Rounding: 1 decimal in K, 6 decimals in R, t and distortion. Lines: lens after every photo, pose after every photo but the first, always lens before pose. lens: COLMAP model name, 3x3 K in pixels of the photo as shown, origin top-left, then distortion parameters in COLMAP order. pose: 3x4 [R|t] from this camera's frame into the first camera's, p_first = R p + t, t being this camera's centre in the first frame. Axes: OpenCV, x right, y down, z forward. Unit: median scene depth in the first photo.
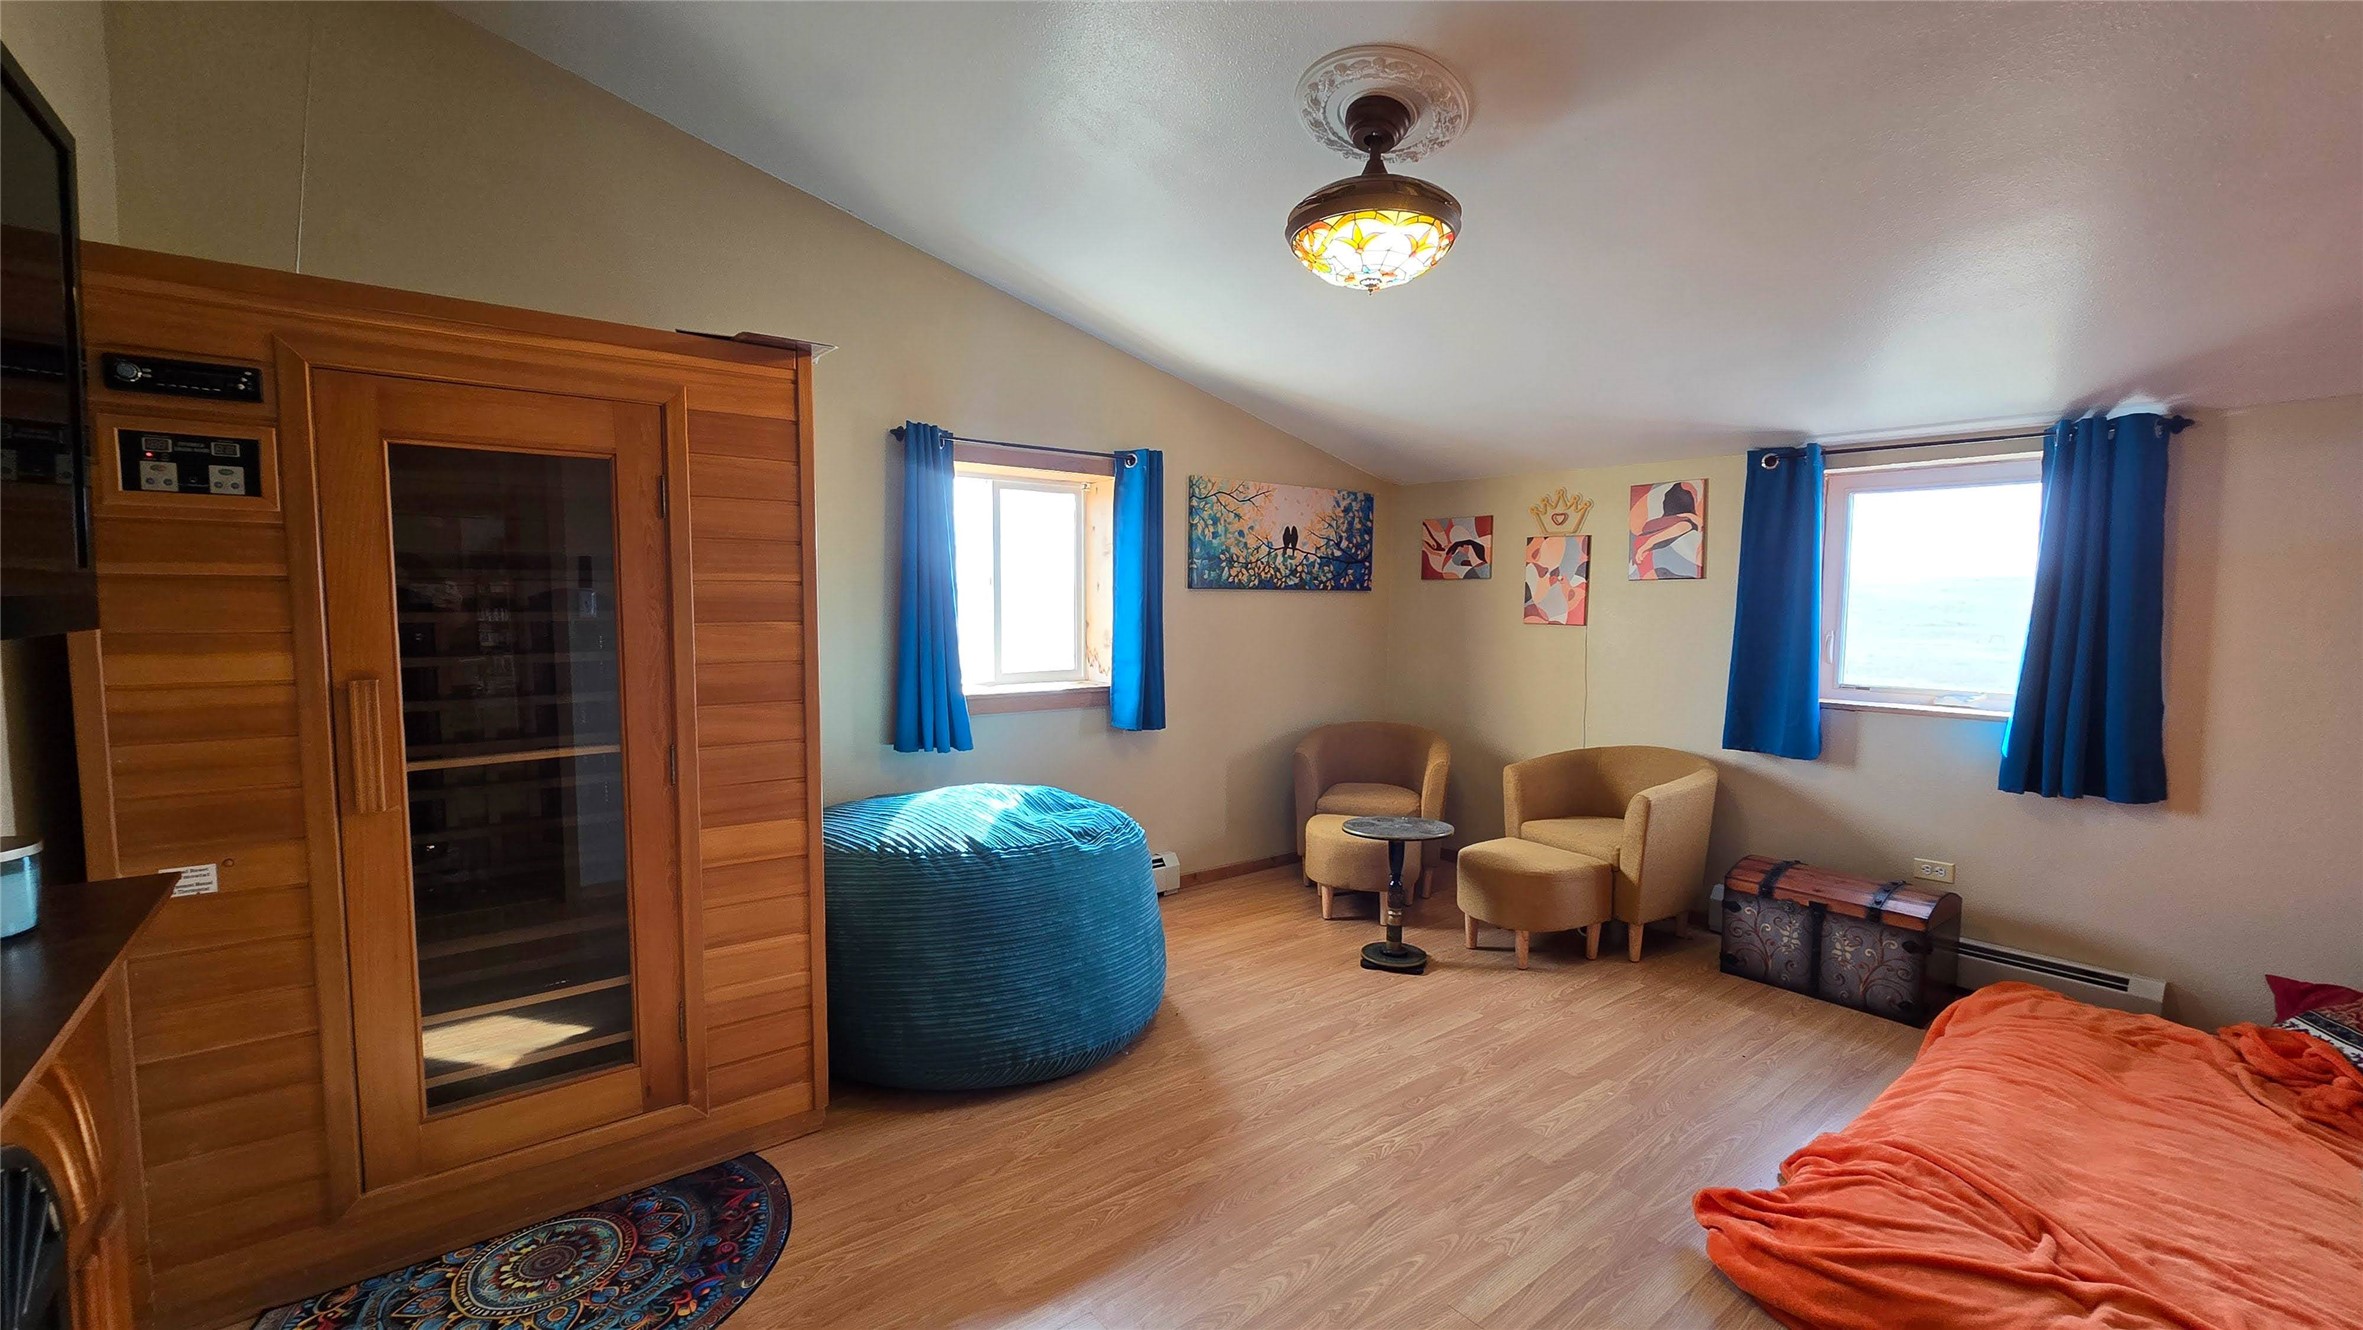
lens RADIAL K [[968.0, 0, 1182.9], [0, 968.0, 667.3], [0, 0, 1]] dist [-0.006769, 0.001759]
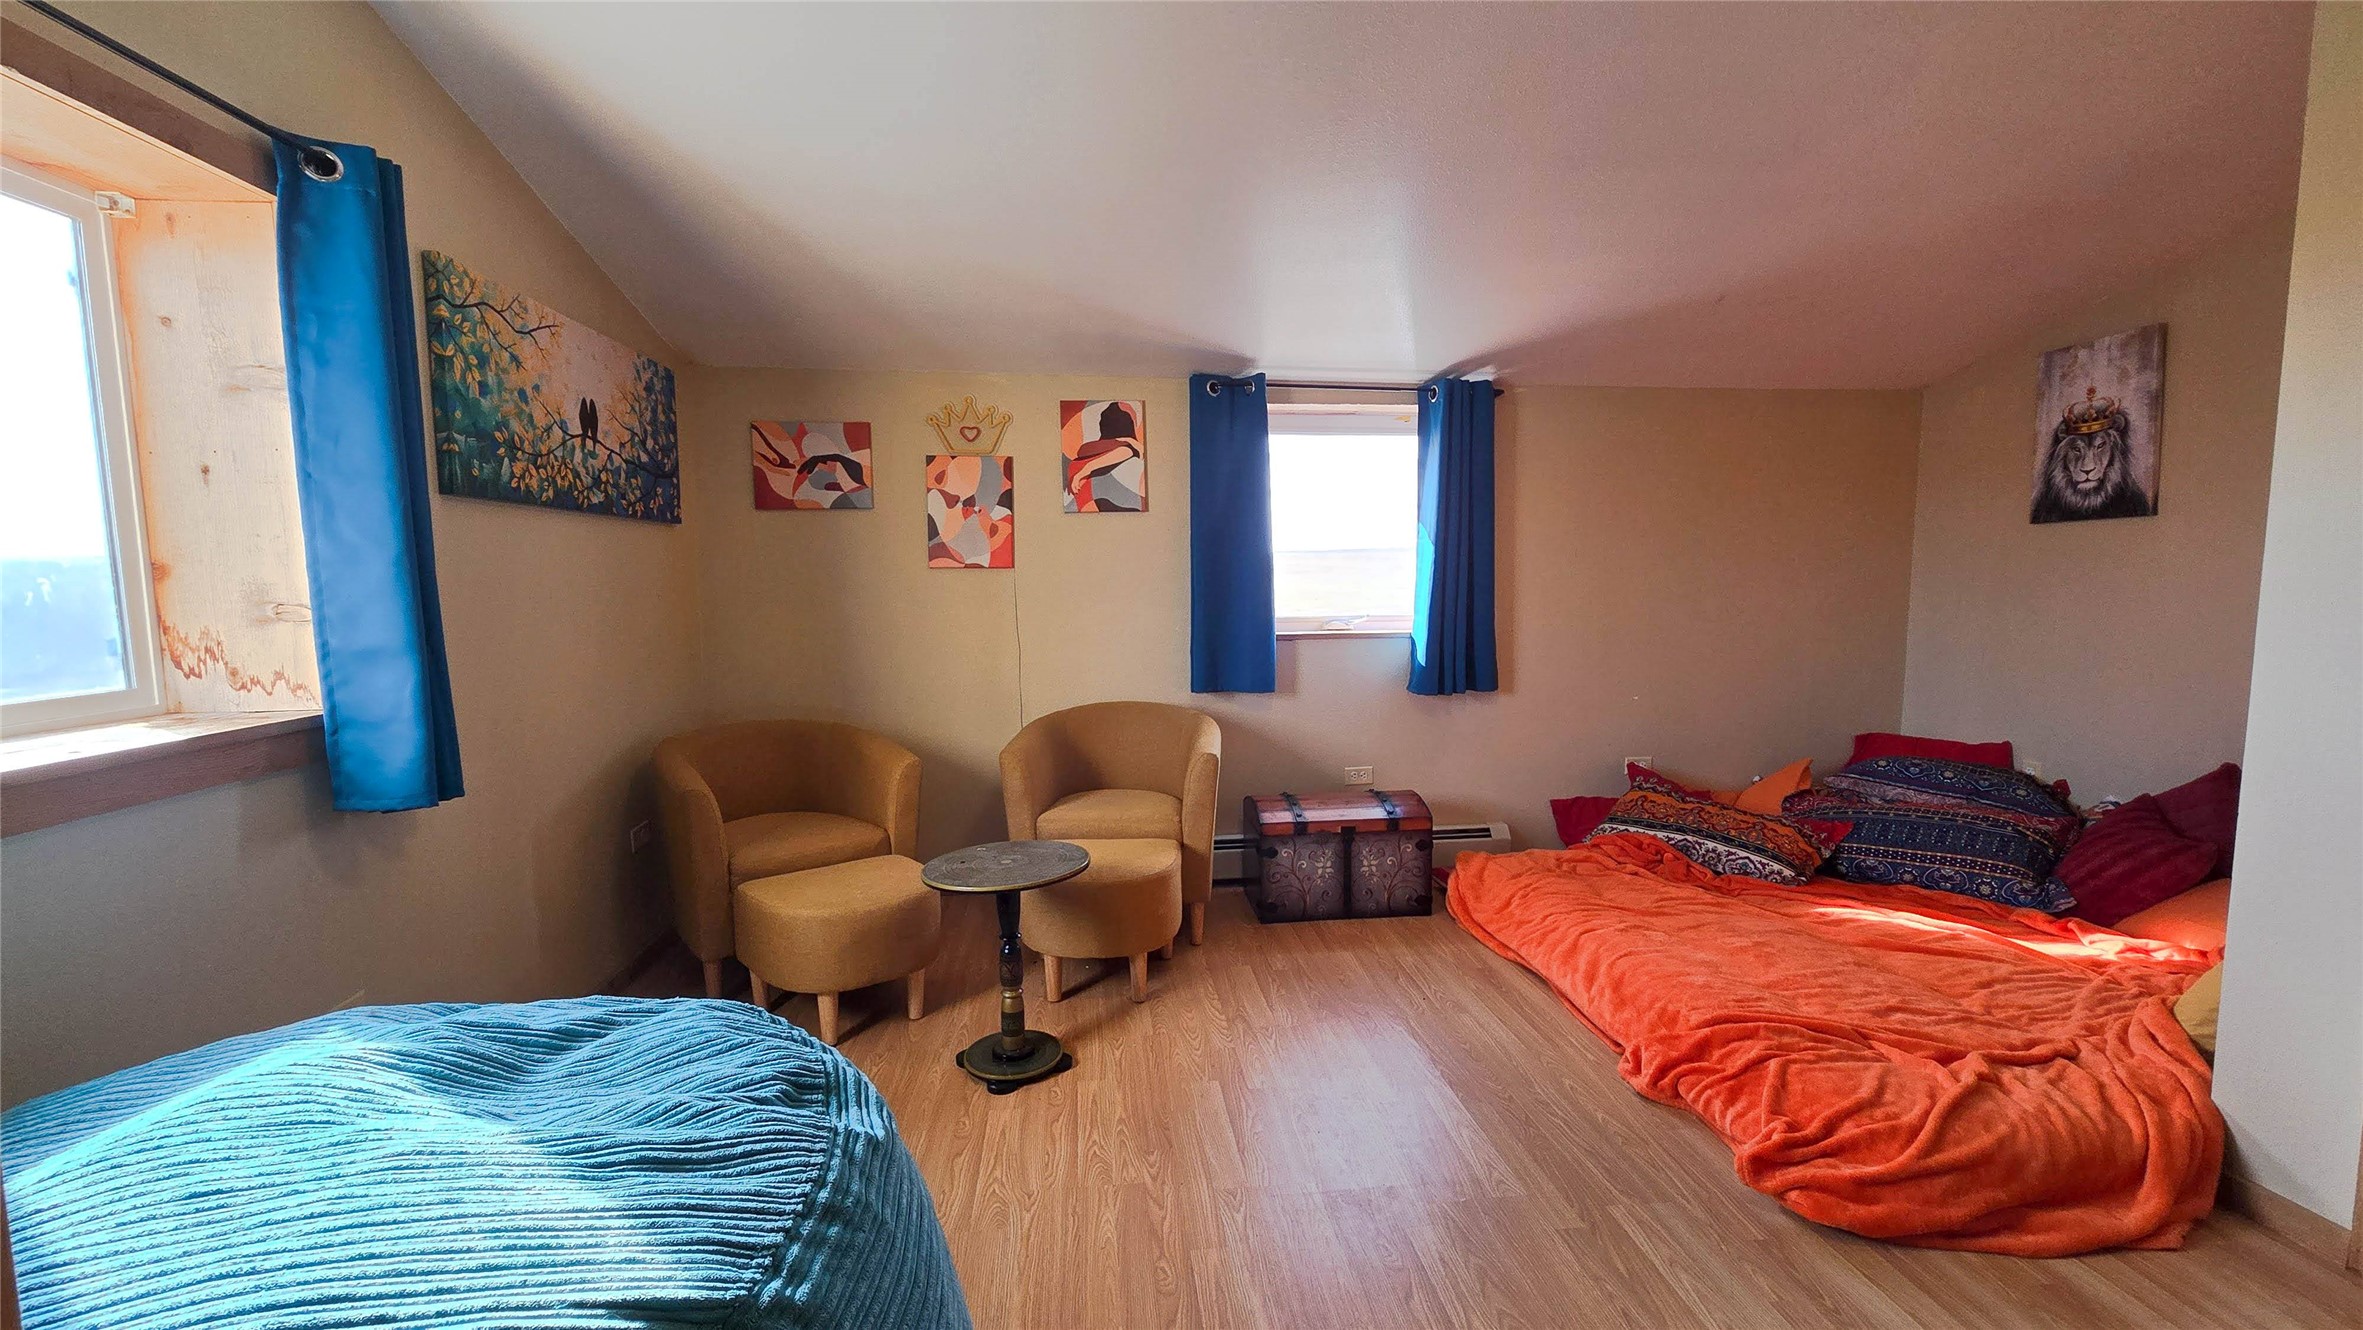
lens RADIAL K [[968.0, 0, 1182.9], [0, 968.0, 668.7], [0, 0, 1]] dist [-0.006769, 0.001759]
pose [[0.530725, -0.092993, 0.842427, -0.217634], [0.072579, 0.995298, 0.064144, -0.000162], [-0.844431, 0.027100, 0.534979, 0.463782]]
